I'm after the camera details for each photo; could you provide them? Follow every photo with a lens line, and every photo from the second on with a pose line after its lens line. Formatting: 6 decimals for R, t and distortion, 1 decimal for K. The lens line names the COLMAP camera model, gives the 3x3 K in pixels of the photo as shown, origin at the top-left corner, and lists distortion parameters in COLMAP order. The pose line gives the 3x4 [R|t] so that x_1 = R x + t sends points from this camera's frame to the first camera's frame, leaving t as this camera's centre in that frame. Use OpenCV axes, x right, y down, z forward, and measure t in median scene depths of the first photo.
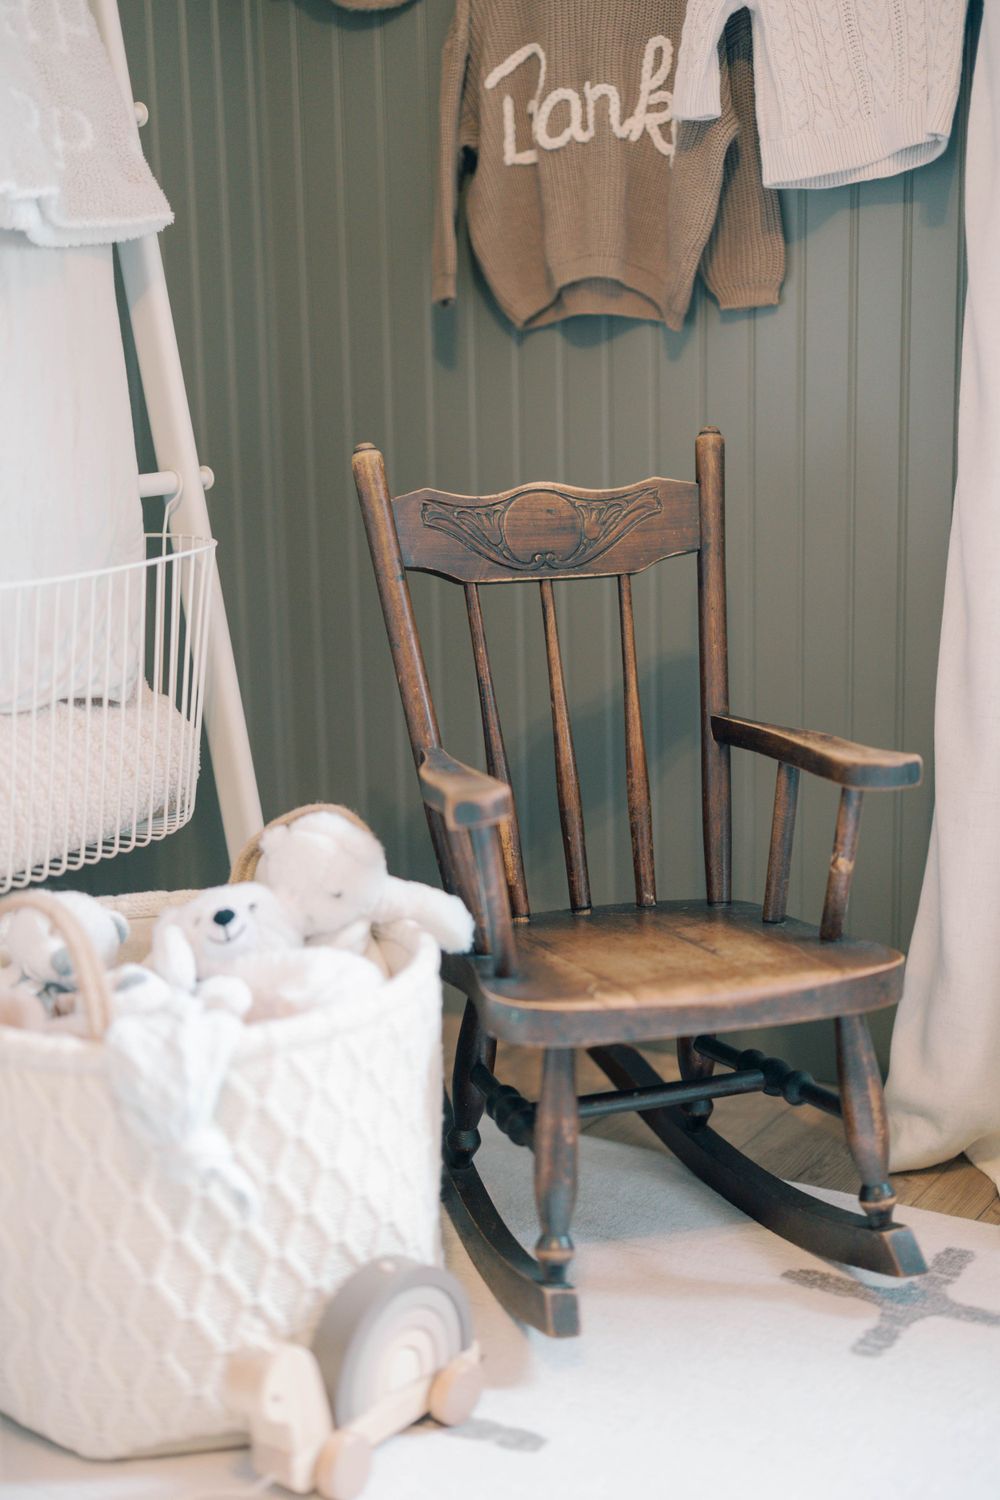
lens RADIAL K [[2148.9, 0, 500.0], [0, 2148.9, 750.0], [0, 0, 1]] dist [0.013122, -0.047544]
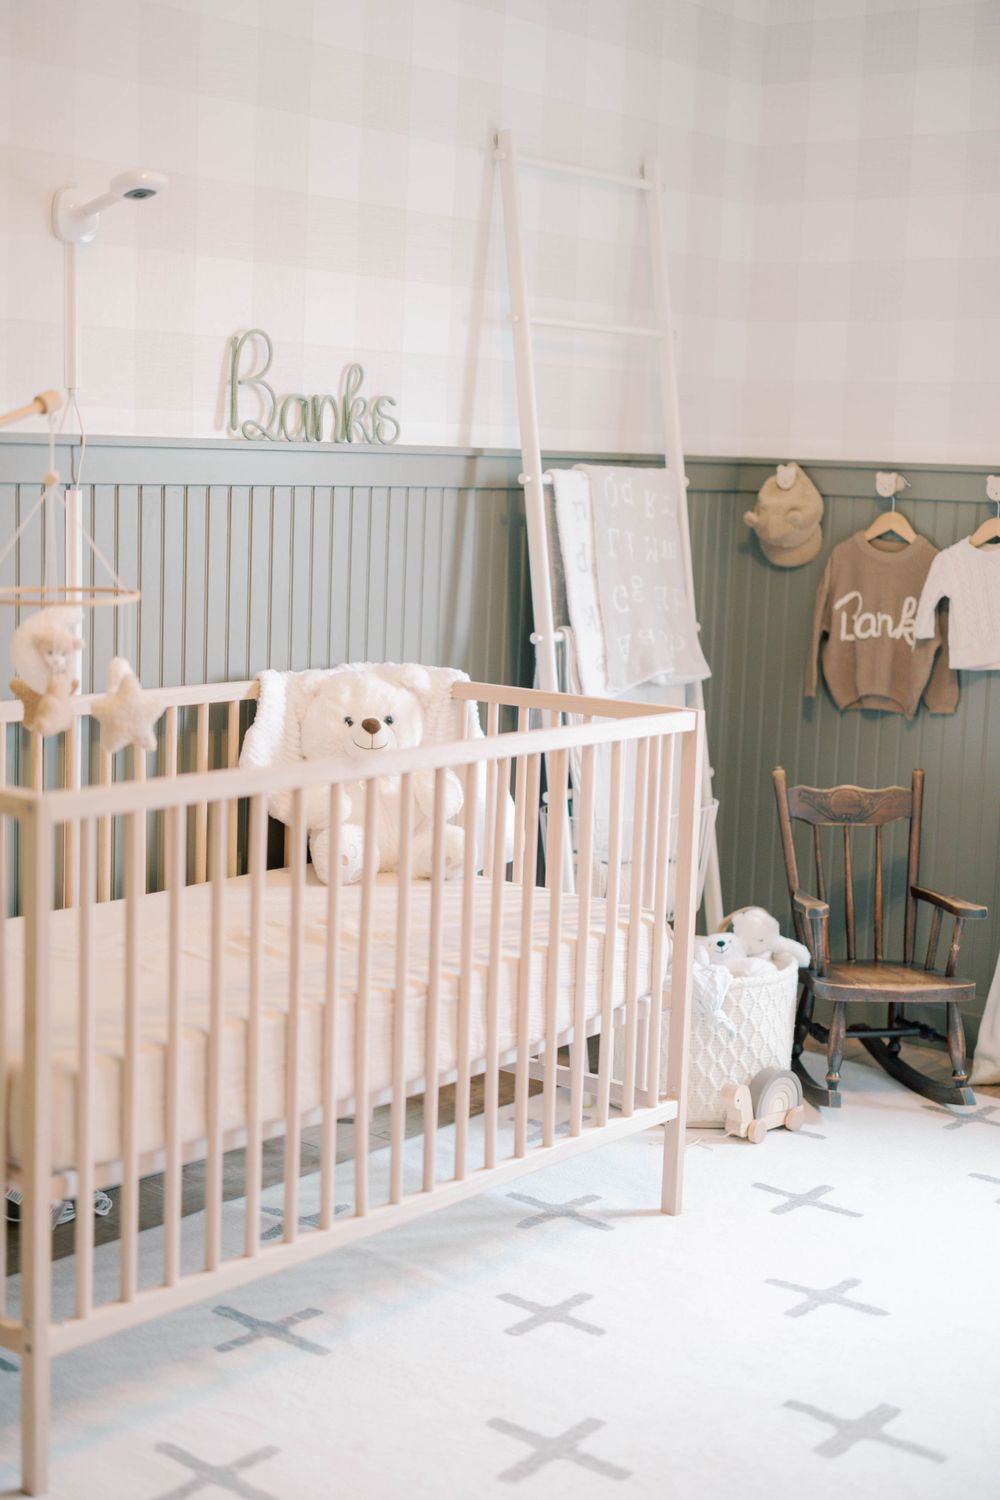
lens RADIAL K [[2129.6, 0, 500.0], [0, 2129.6, 750.0], [0, 0, 1]] dist [0.009838, 0.026395]
pose [[0.988753, 0.074278, -0.129811, -0.064236], [-0.083212, 0.994422, -0.064805, 0.027833], [0.124273, 0.074878, 0.989419, -1.550983]]
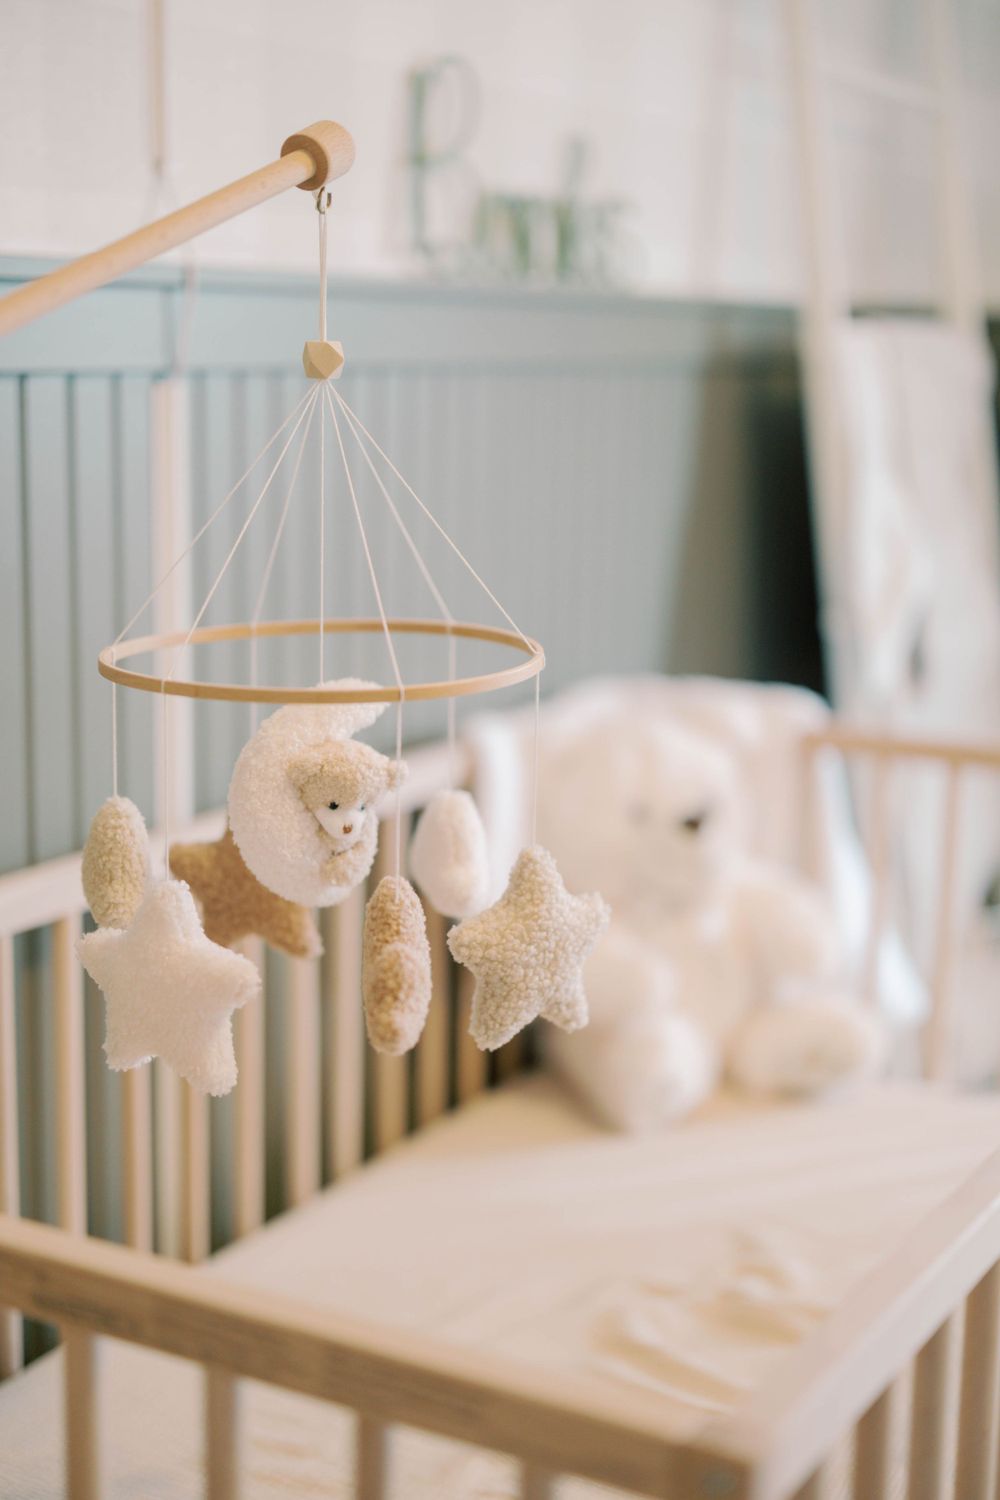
lens RADIAL K [[2157.0, 0, 472.7], [0, 2157.0, 752.6], [0, 0, 1]] dist [0.009870, -0.031496]
pose [[0.998508, 0.033983, 0.042740, -0.635890], [-0.033150, 0.999250, -0.020032, -0.135302], [-0.043389, 0.018585, 0.998885, -0.587207]]
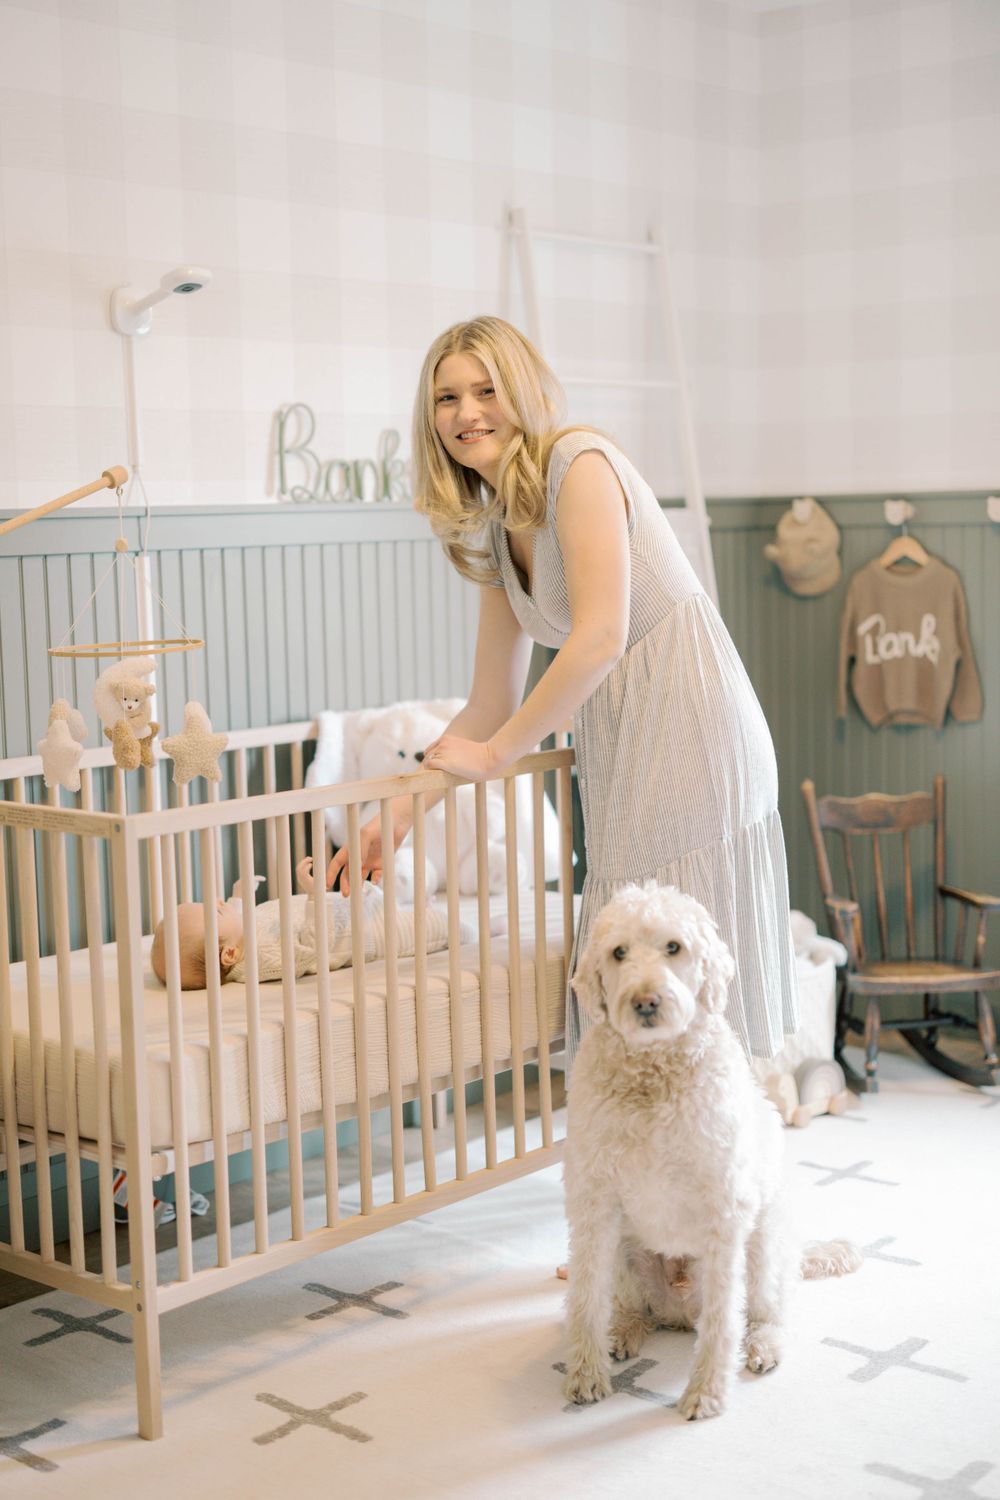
lens RADIAL K [[2129.6, 0, 500.0], [0, 2129.6, 750.0], [0, 0, 1]] dist [0.009838, 0.026395]
pose [[0.985967, 0.016204, -0.166153, 0.000152], [-0.032016, 0.995157, -0.092938, 0.082477], [0.163842, 0.096953, 0.981711, -1.732034]]
